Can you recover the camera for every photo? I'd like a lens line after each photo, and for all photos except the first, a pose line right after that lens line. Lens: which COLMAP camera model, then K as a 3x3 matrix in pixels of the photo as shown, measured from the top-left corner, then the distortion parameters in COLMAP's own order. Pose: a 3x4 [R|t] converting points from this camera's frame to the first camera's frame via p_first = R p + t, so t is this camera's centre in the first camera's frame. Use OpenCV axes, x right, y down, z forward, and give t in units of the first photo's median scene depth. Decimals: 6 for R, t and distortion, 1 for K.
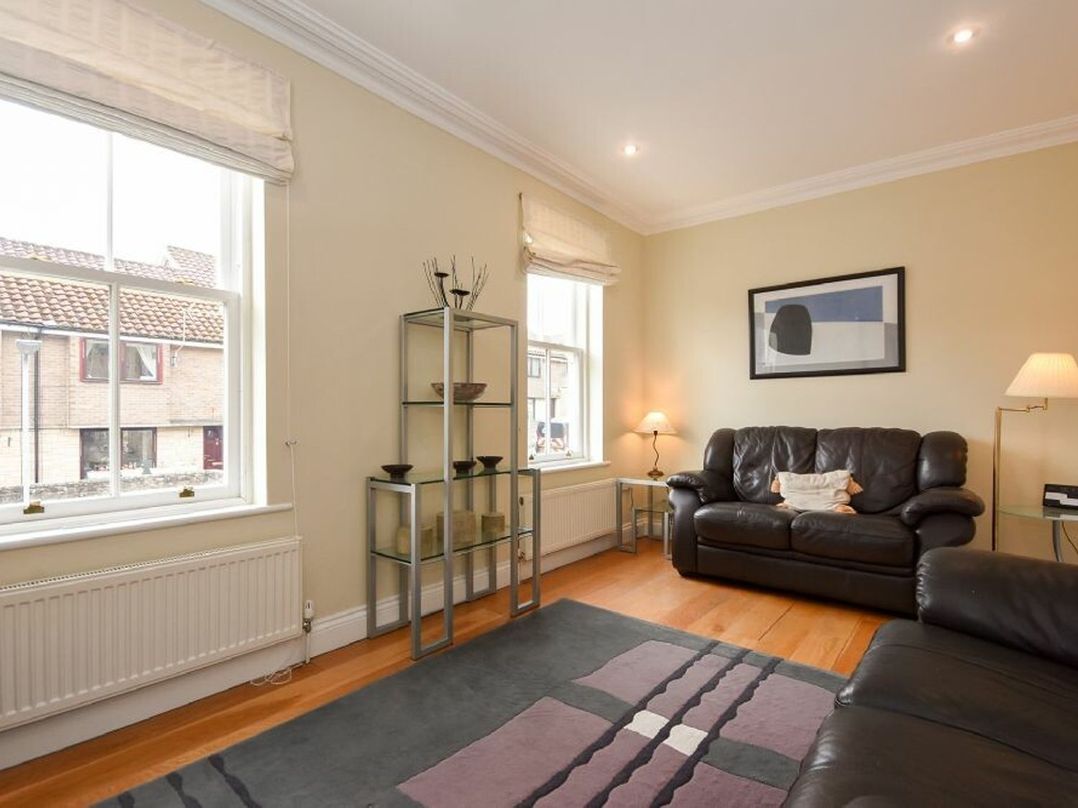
lens RADIAL K [[531.1, 0, 539.0], [0, 531.1, 404.0], [0, 0, 1]] dist [-0.001489, -0.000769]
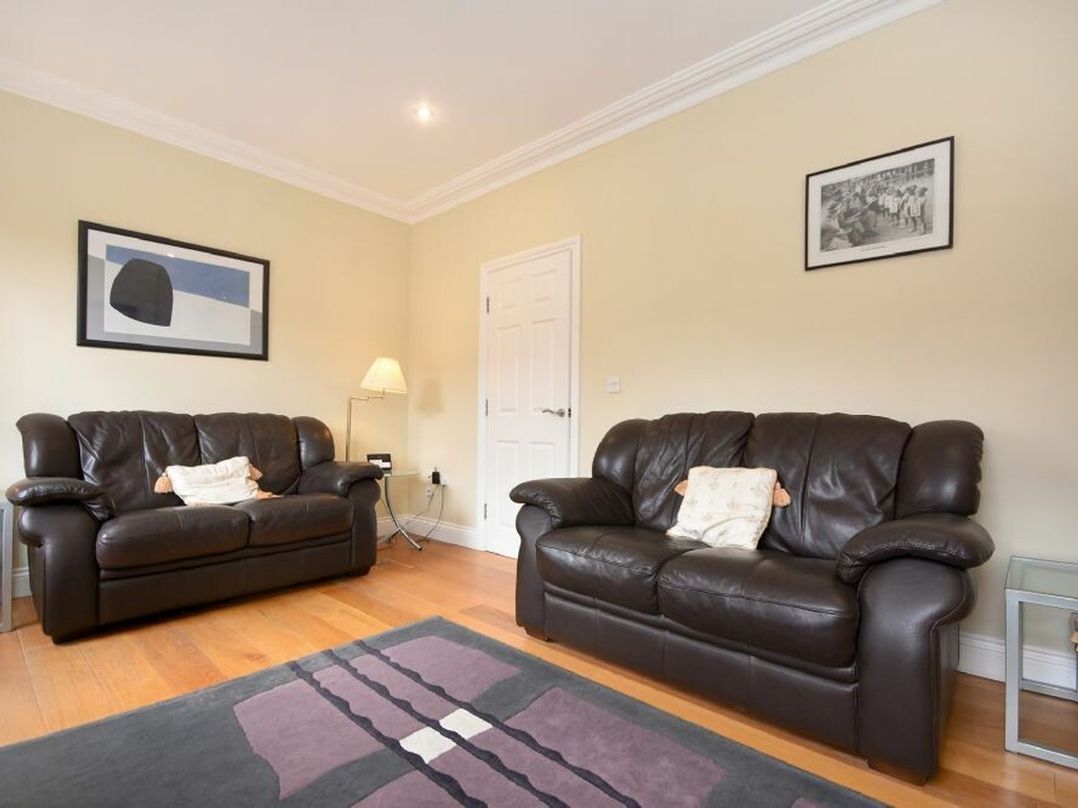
lens RADIAL K [[531.1, 0, 539.0], [0, 531.1, 404.0], [0, 0, 1]] dist [-0.001489, -0.000769]
pose [[0.061085, 0.037352, 0.997433, -0.340232], [-0.025837, 0.999024, -0.035829, 0.052119], [-0.997798, -0.023582, 0.061991, 0.423505]]
